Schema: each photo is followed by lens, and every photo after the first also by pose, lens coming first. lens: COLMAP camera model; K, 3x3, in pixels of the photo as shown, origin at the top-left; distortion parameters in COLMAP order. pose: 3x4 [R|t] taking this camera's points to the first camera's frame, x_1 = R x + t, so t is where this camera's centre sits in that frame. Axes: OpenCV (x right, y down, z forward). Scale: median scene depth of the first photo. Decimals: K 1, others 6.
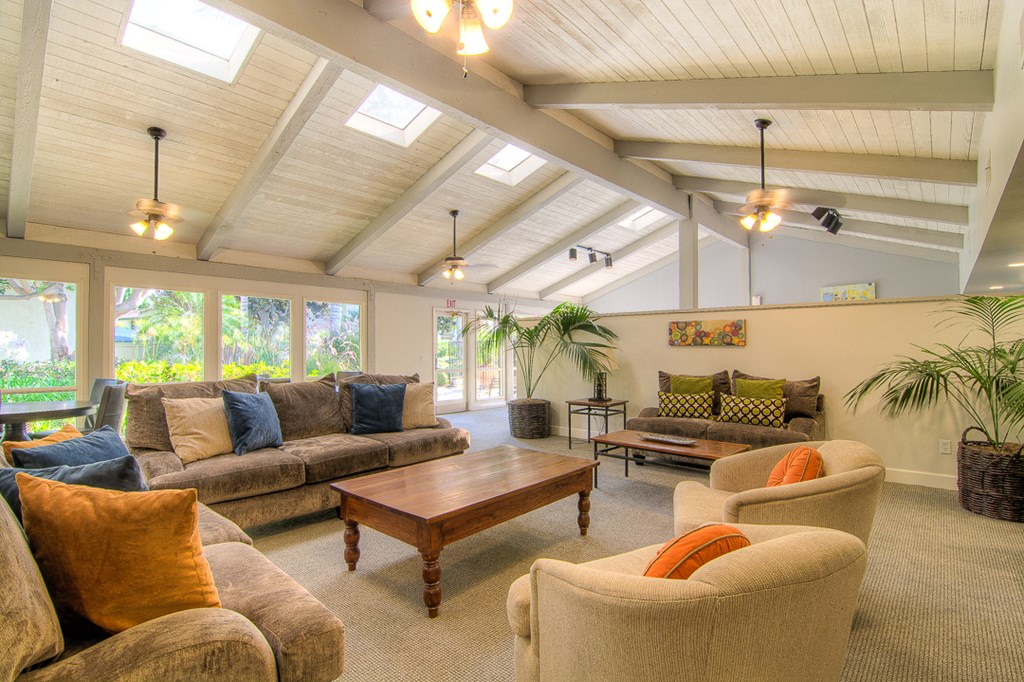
lens RADIAL K [[510.7, 0, 526.0], [0, 510.7, 340.4], [0, 0, 1]] dist [-0.002153, -0.000764]
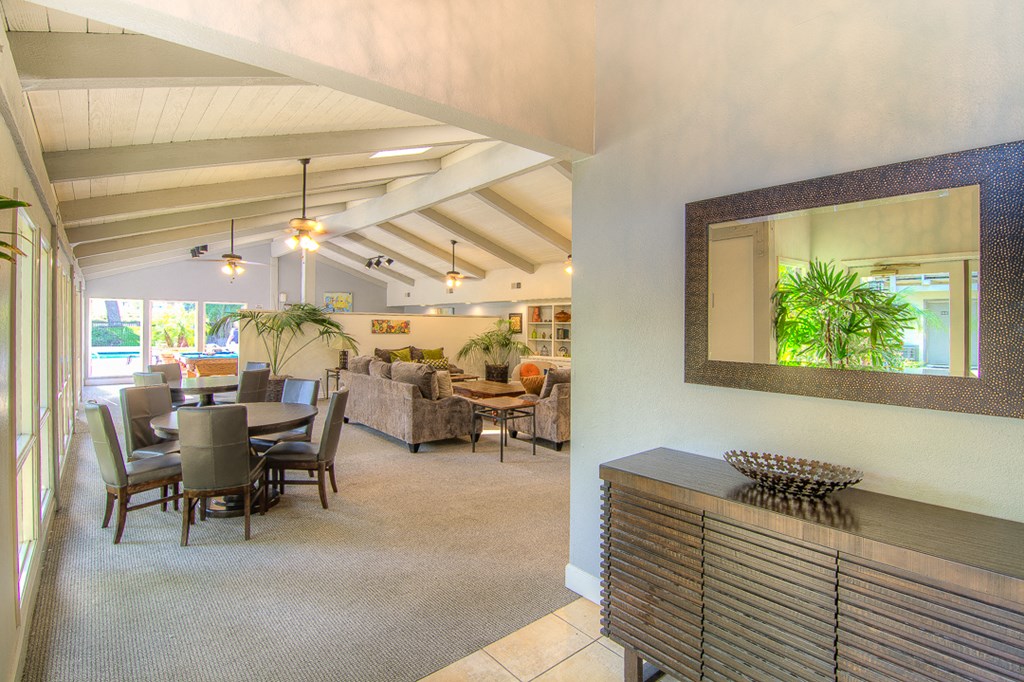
lens RADIAL K [[510.7, 0, 526.0], [0, 510.7, 340.4], [0, 0, 1]] dist [-0.002153, -0.000764]
pose [[0.133519, -0.025478, 0.990719, -1.454893], [-0.022510, 0.999334, 0.028733, -0.028432], [-0.990791, -0.026138, 0.132857, 0.253848]]
